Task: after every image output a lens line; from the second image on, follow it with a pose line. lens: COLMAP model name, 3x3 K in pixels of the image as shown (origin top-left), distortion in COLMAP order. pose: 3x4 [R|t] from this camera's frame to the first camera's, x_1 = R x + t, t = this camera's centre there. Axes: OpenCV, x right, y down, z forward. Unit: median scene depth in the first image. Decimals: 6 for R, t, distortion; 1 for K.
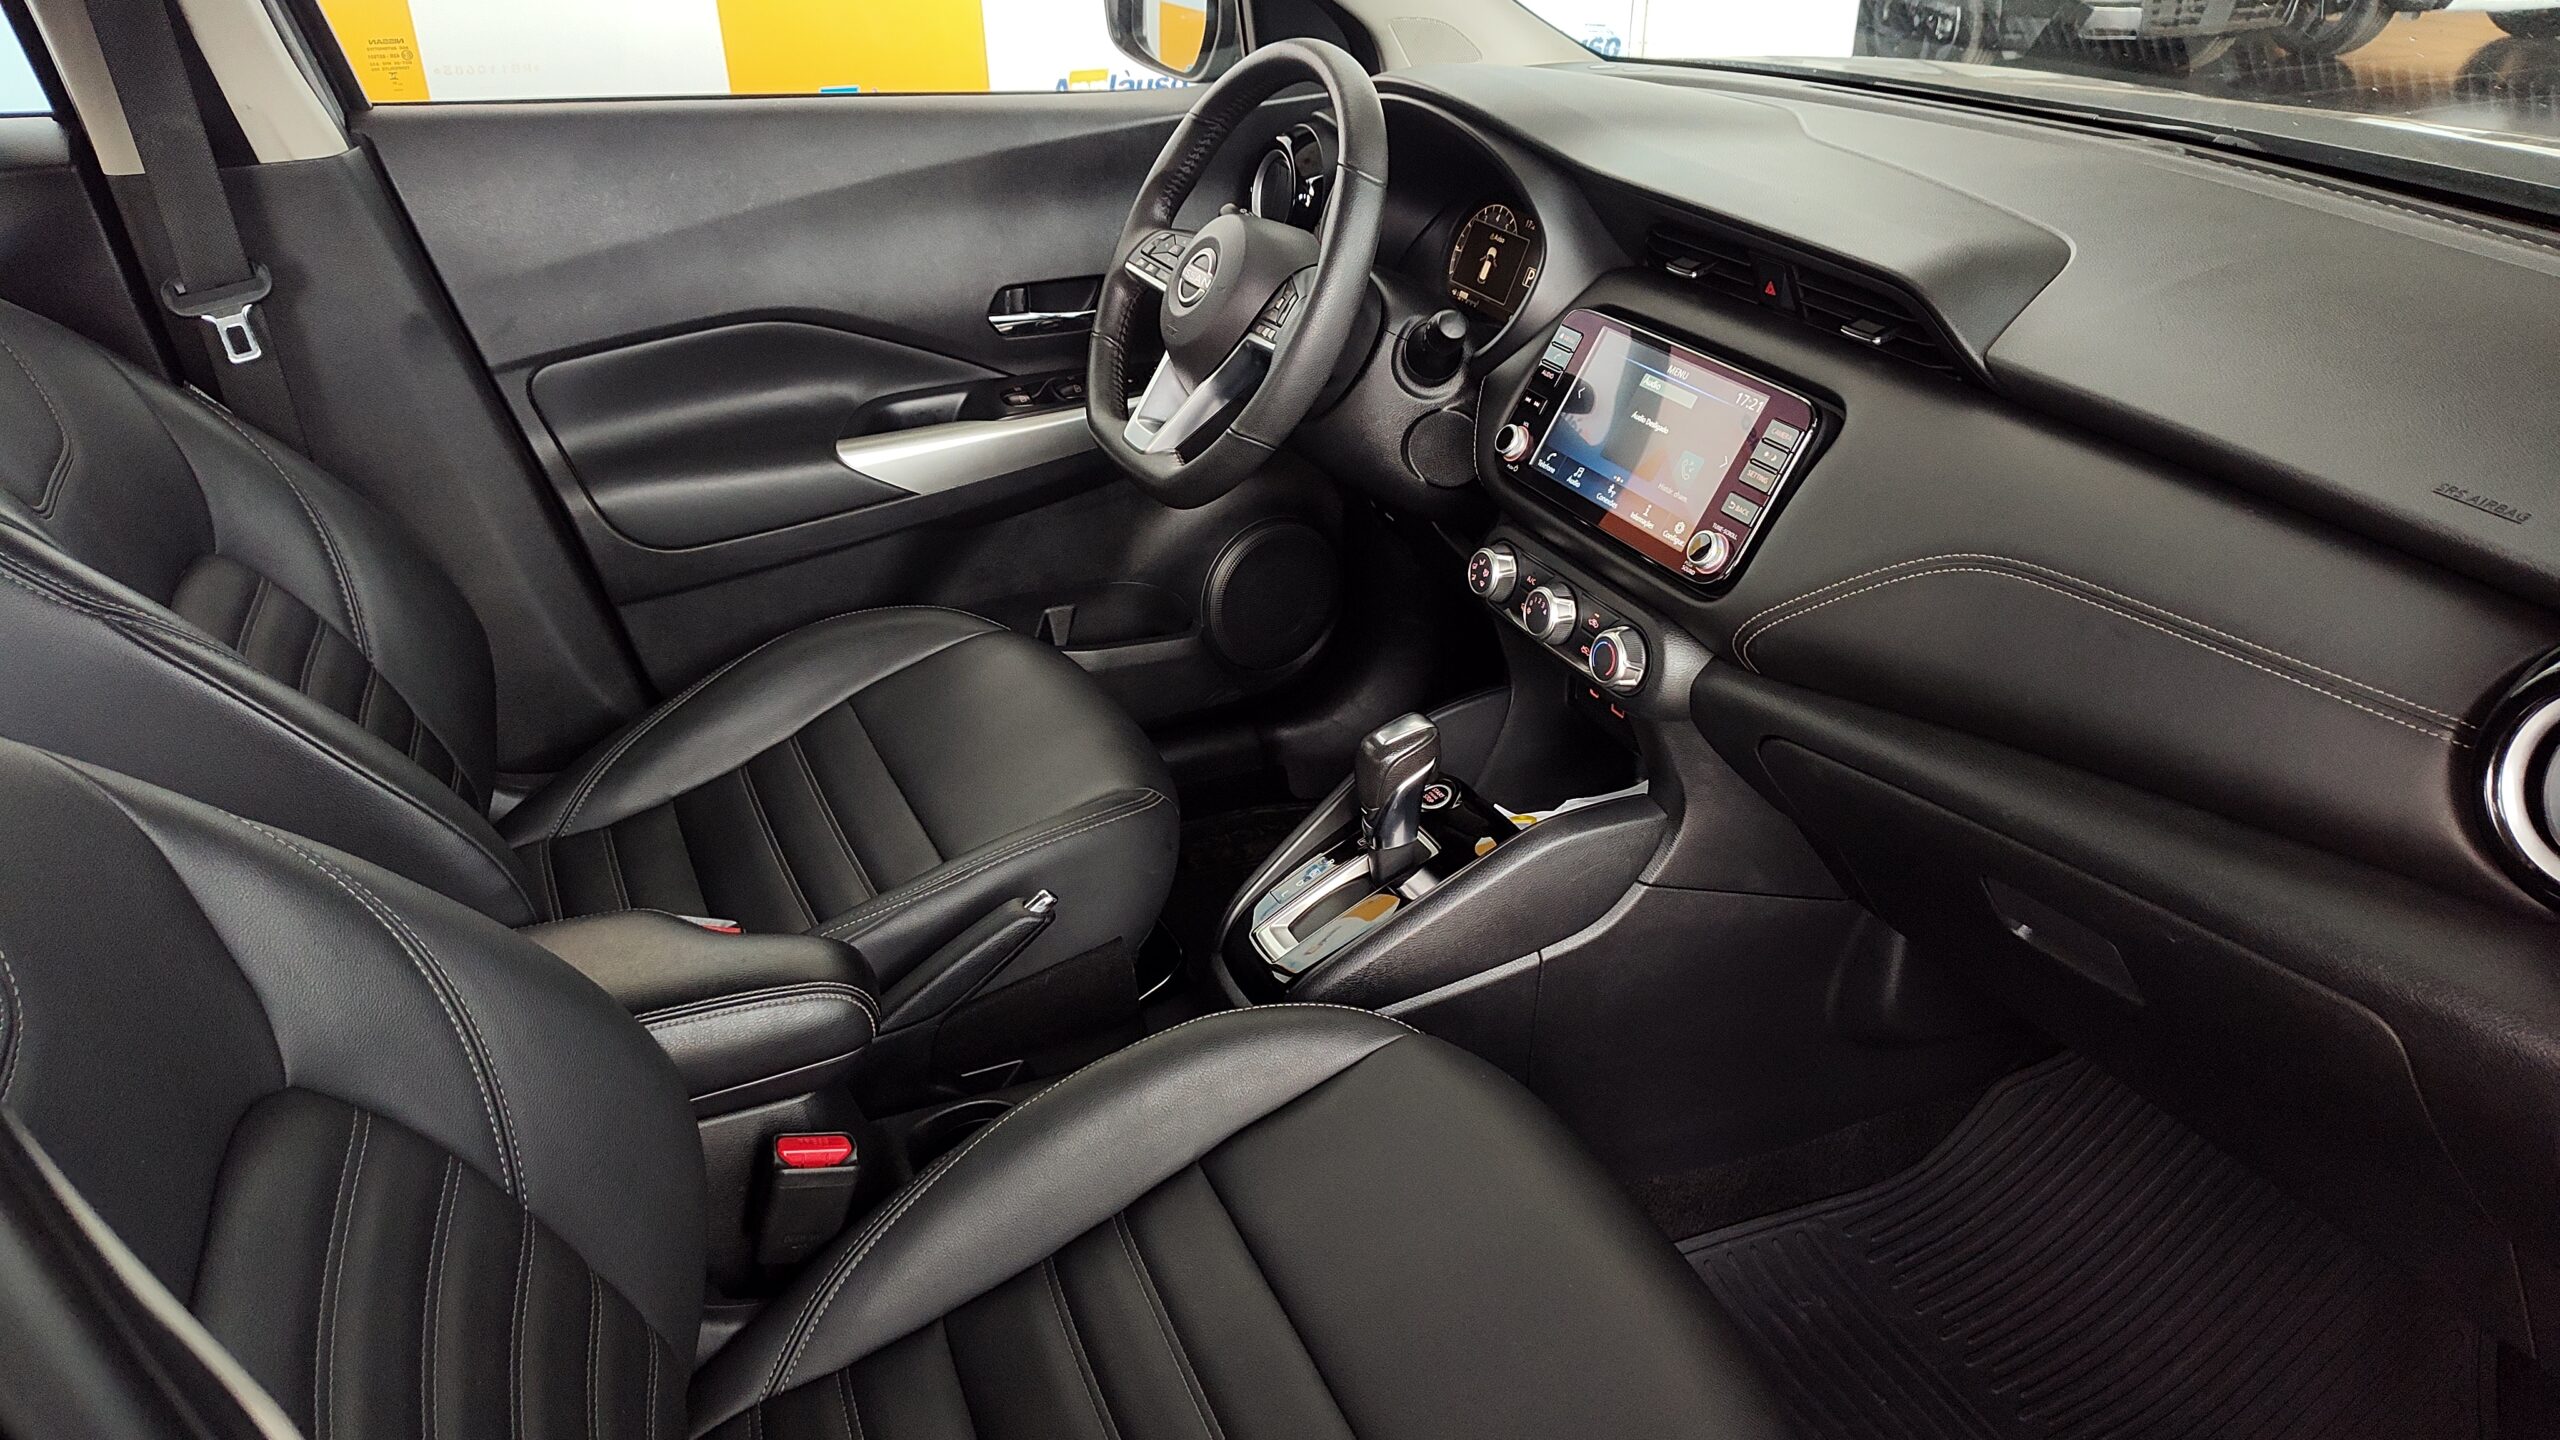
lens RADIAL K [[1713.3, 0, 1282.7], [0, 1713.3, 717.4], [0, 0, 1]] dist [0.014835, -0.025379]
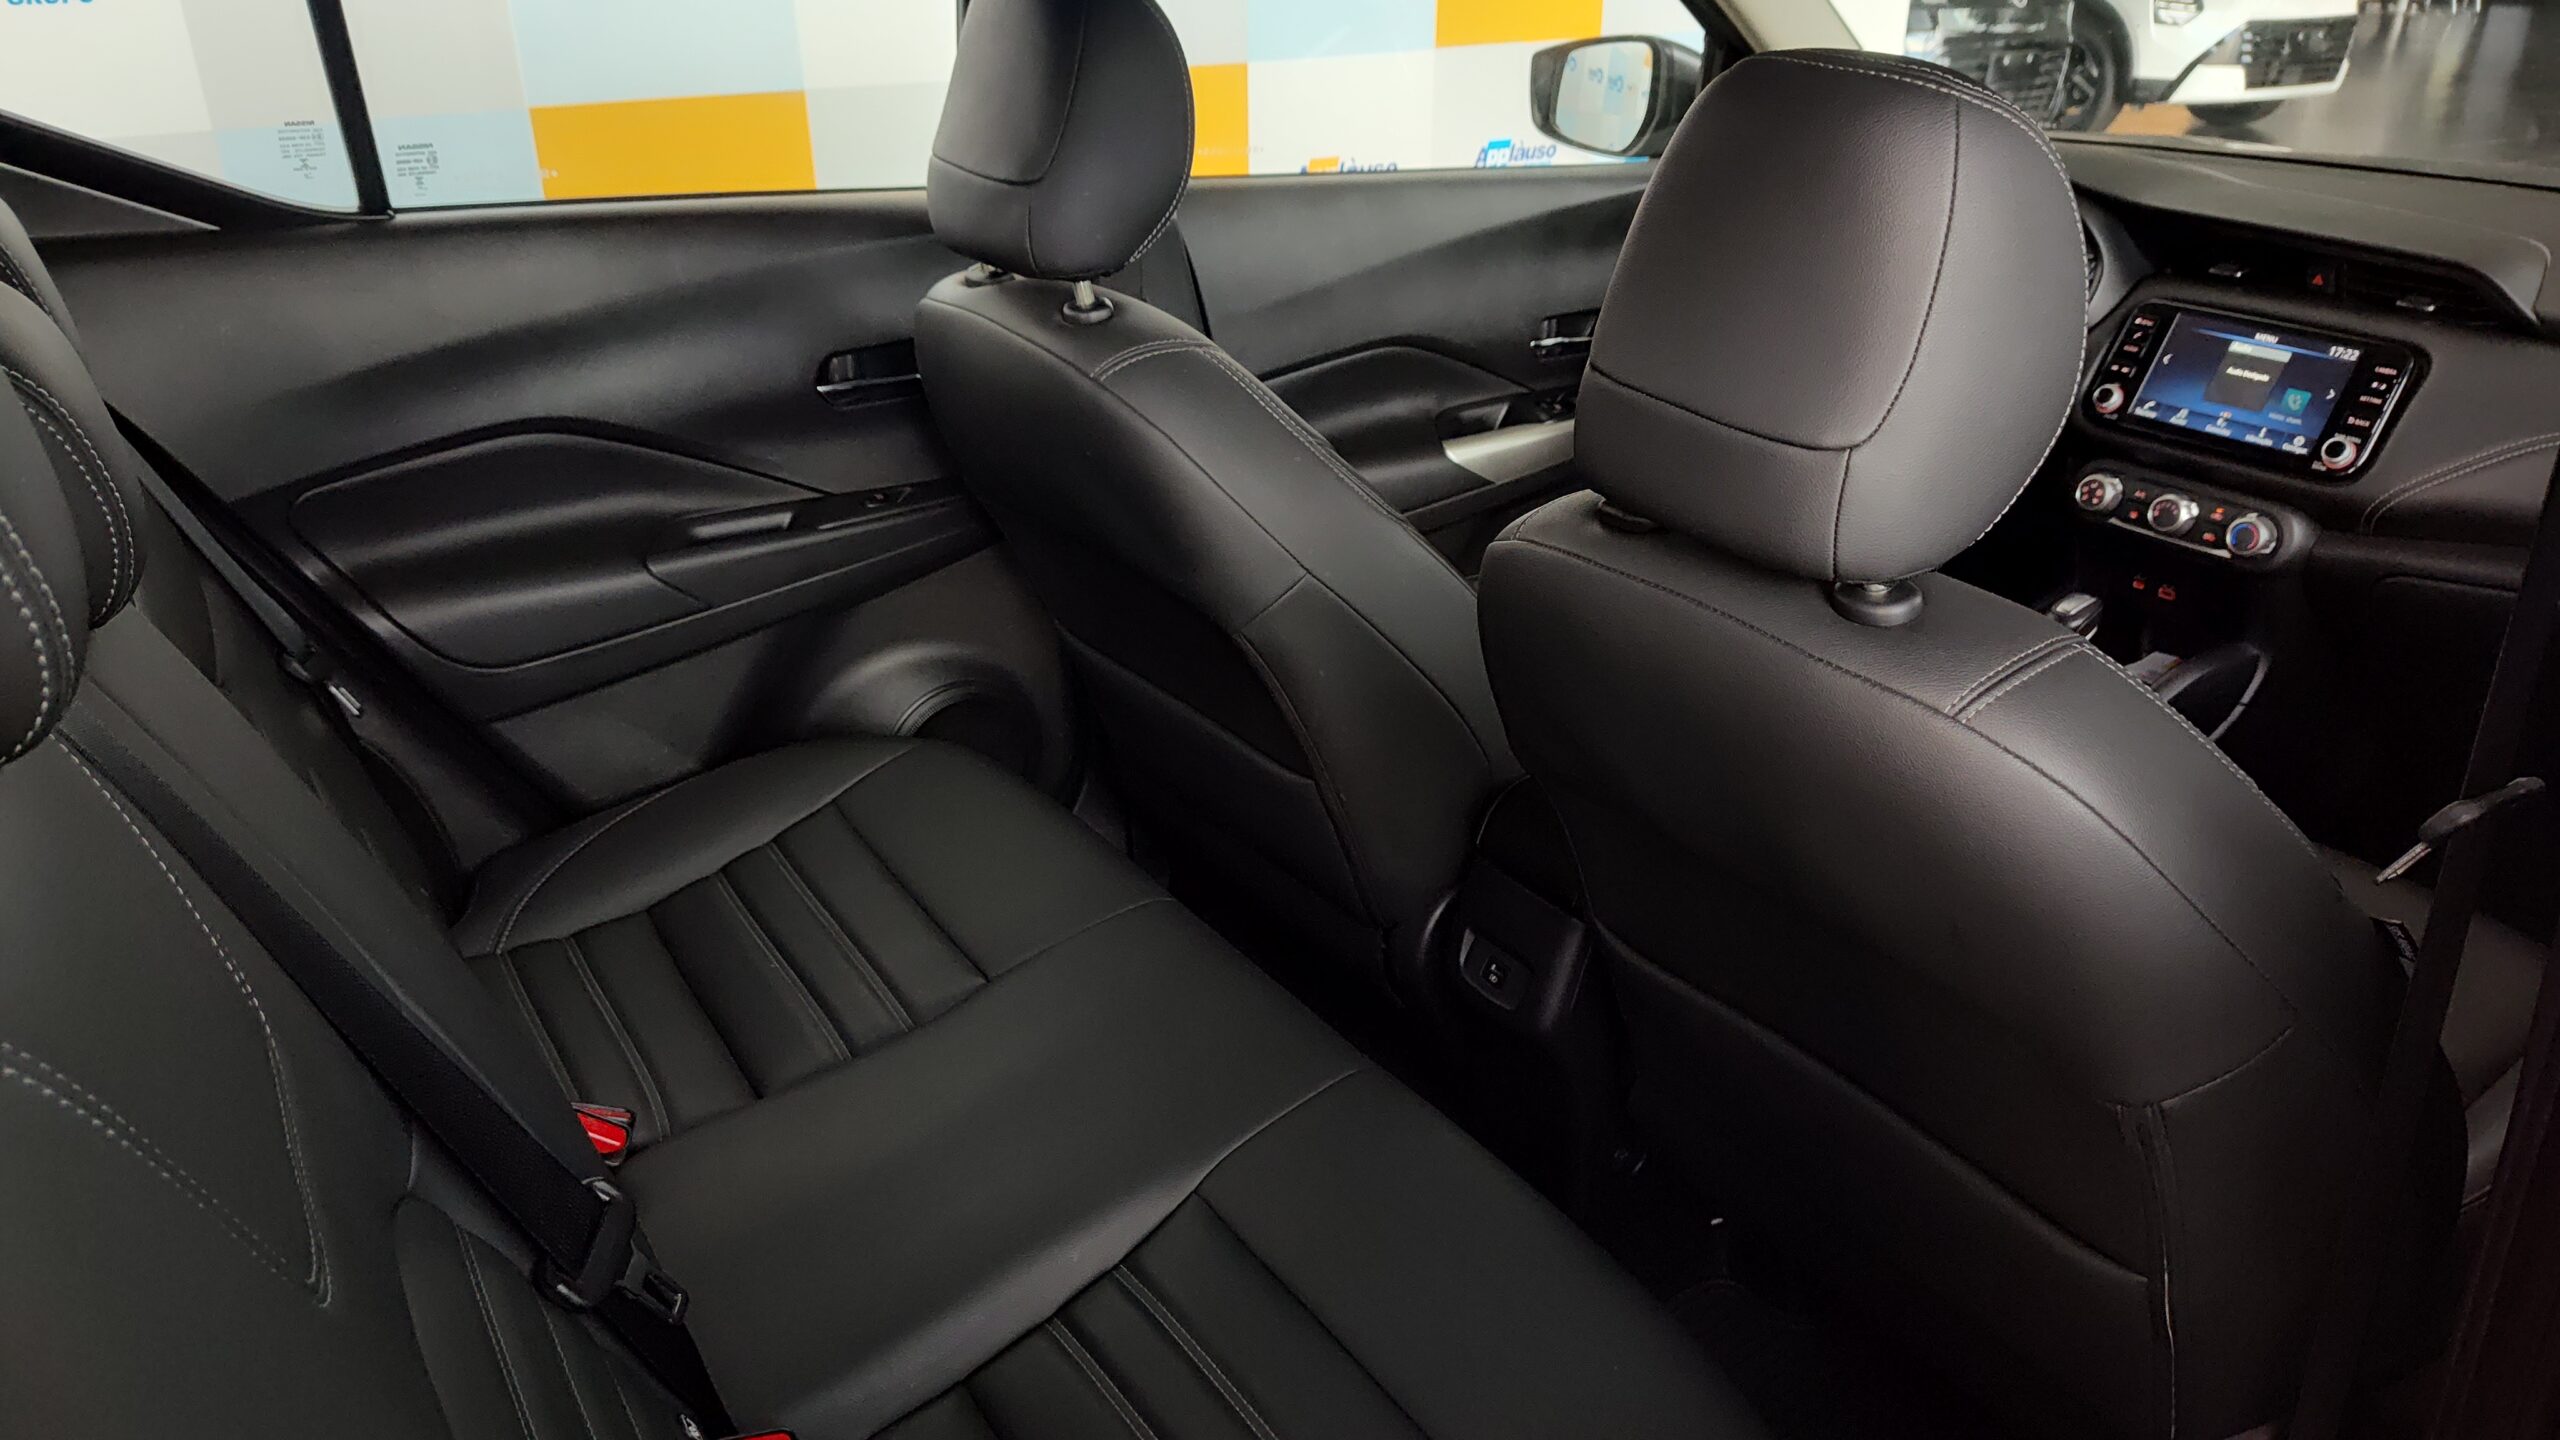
lens RADIAL K [[1713.3, 0, 1290.7], [0, 1713.3, 723.5], [0, 0, 1]] dist [0.014835, -0.025379]
pose [[0.986890, -0.060924, 0.149453, -0.614142], [0.068196, 0.996700, -0.044019, 0.097184], [-0.146278, 0.053634, 0.987789, -0.216335]]
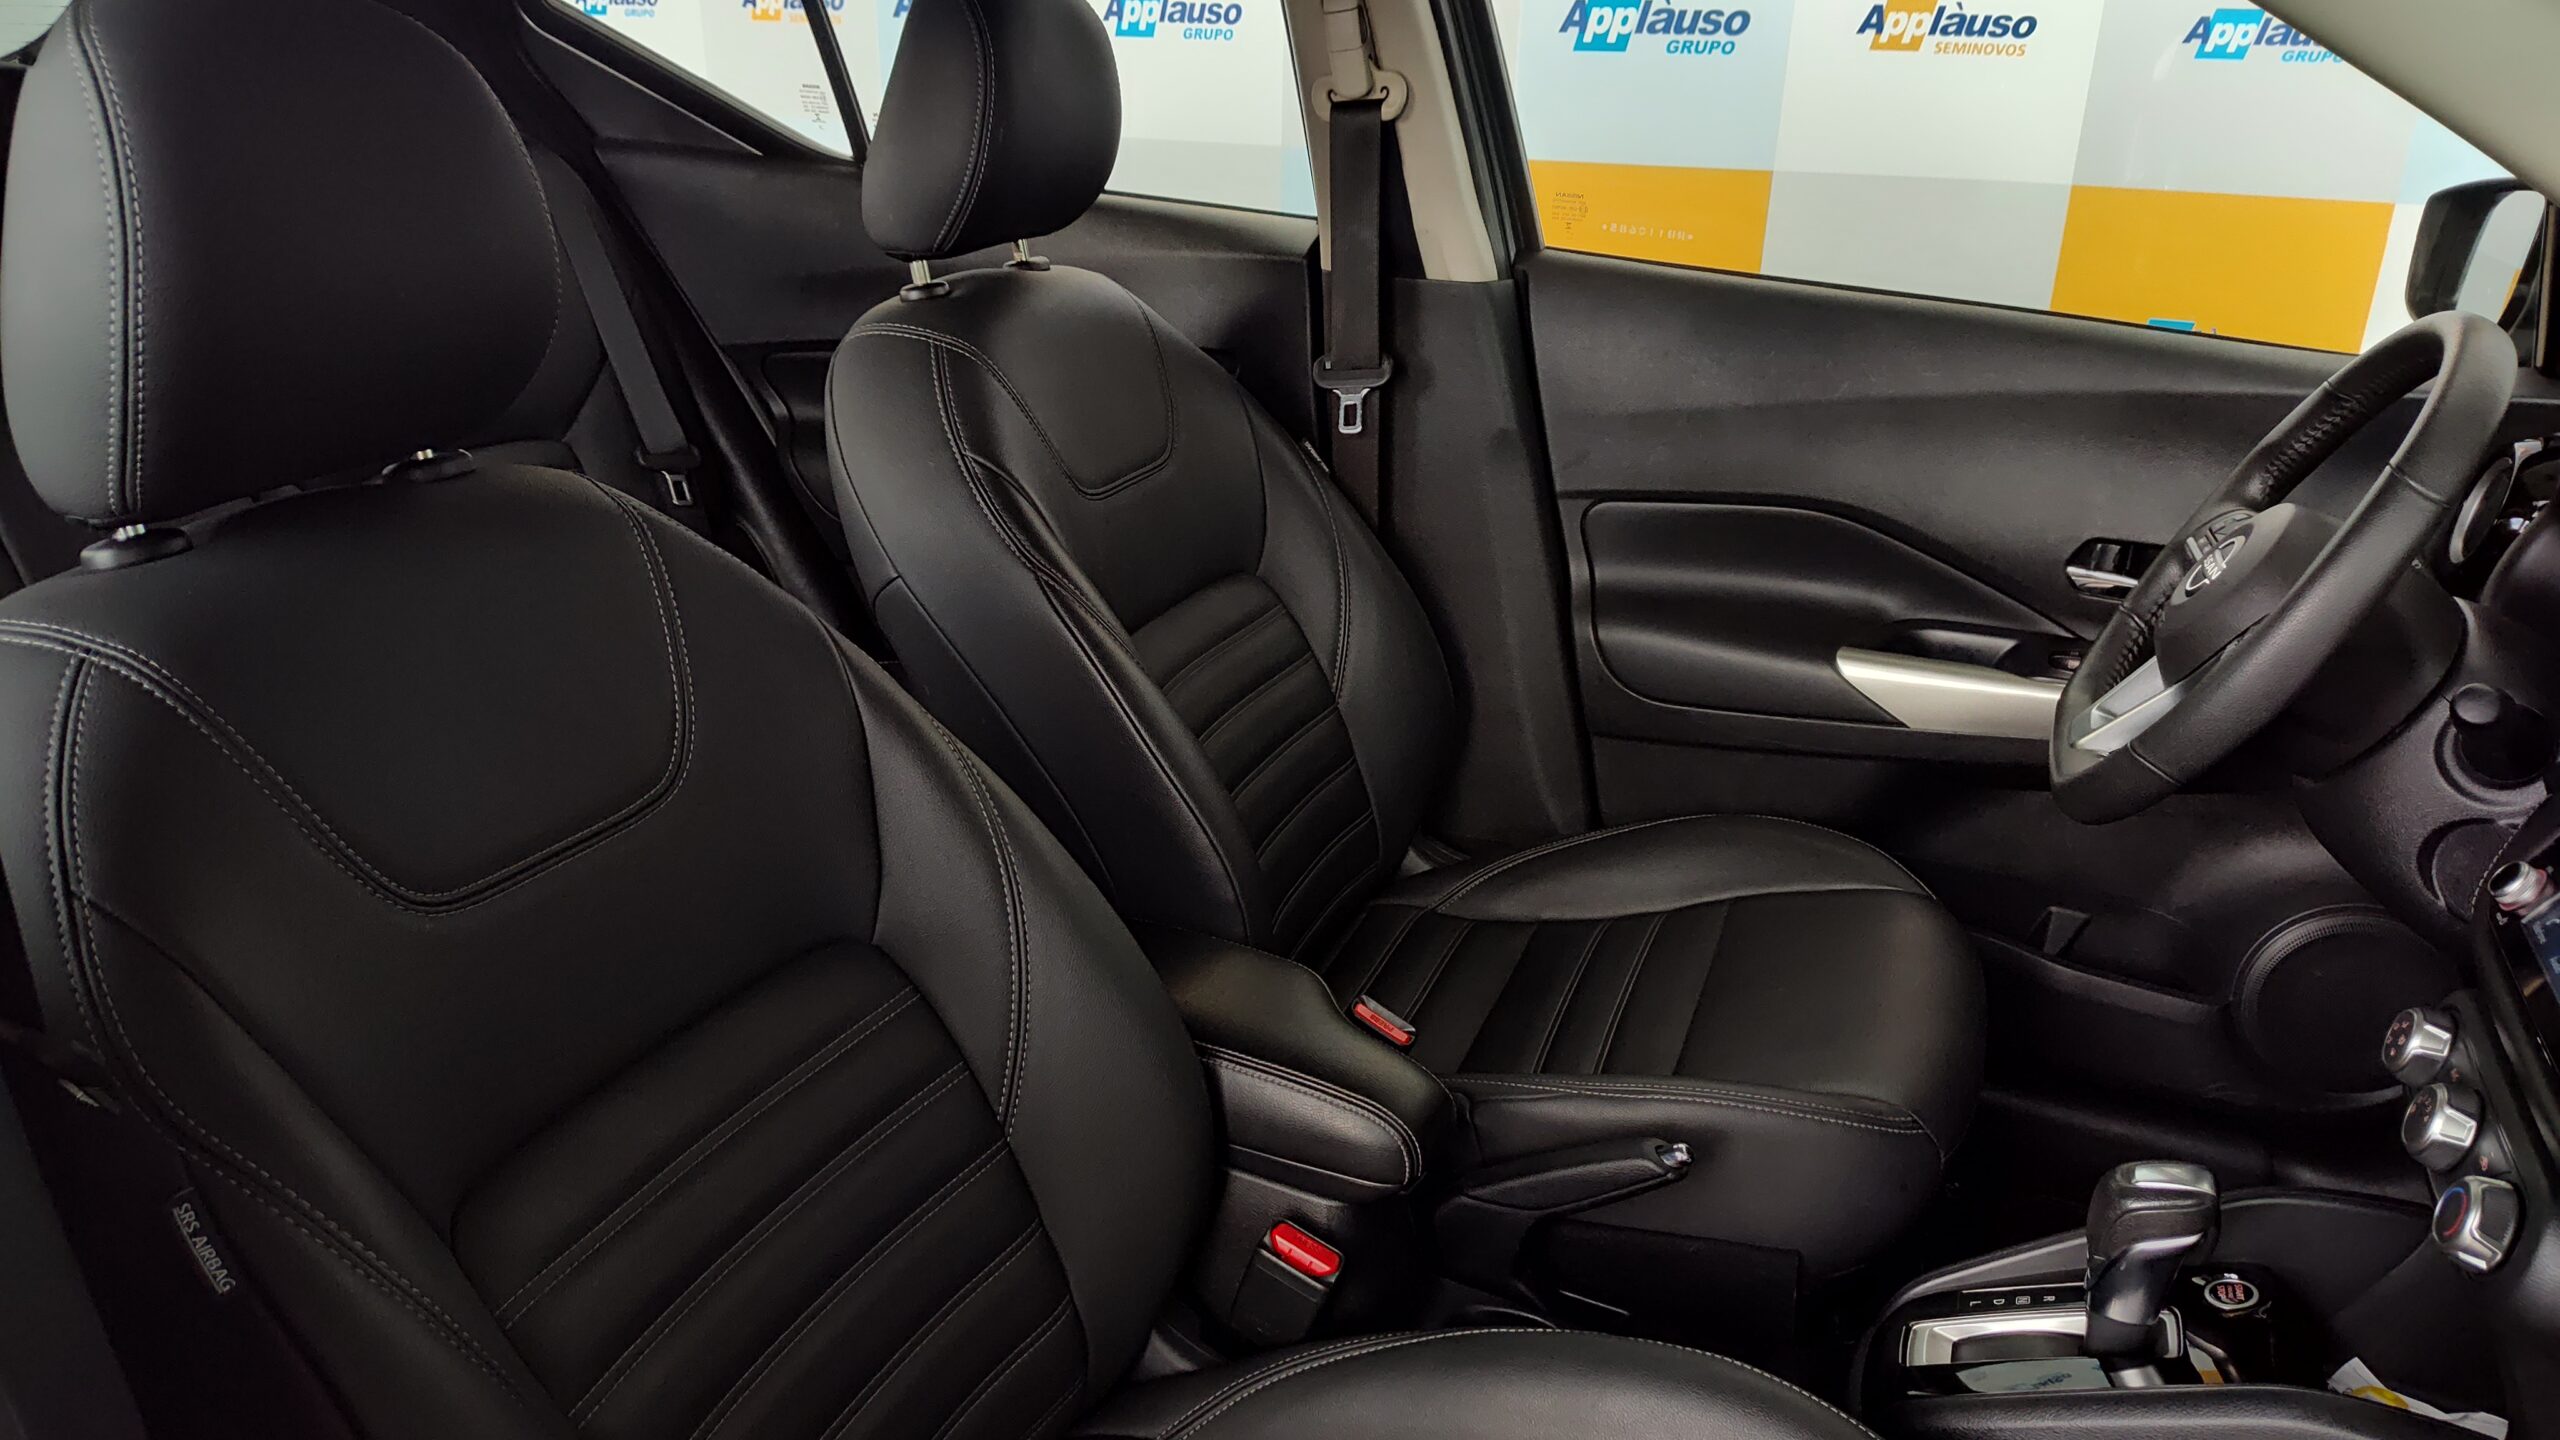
lens RADIAL K [[1713.3, 0, 1253.5], [0, 1713.3, 737.5], [0, 0, 1]] dist [0.014835, -0.025379]
pose [[0.673572, 0.316242, -0.668051, 0.183367], [-0.381066, 0.923043, 0.052735, -0.043892], [0.633316, 0.219051, 0.742245, 0.108291]]
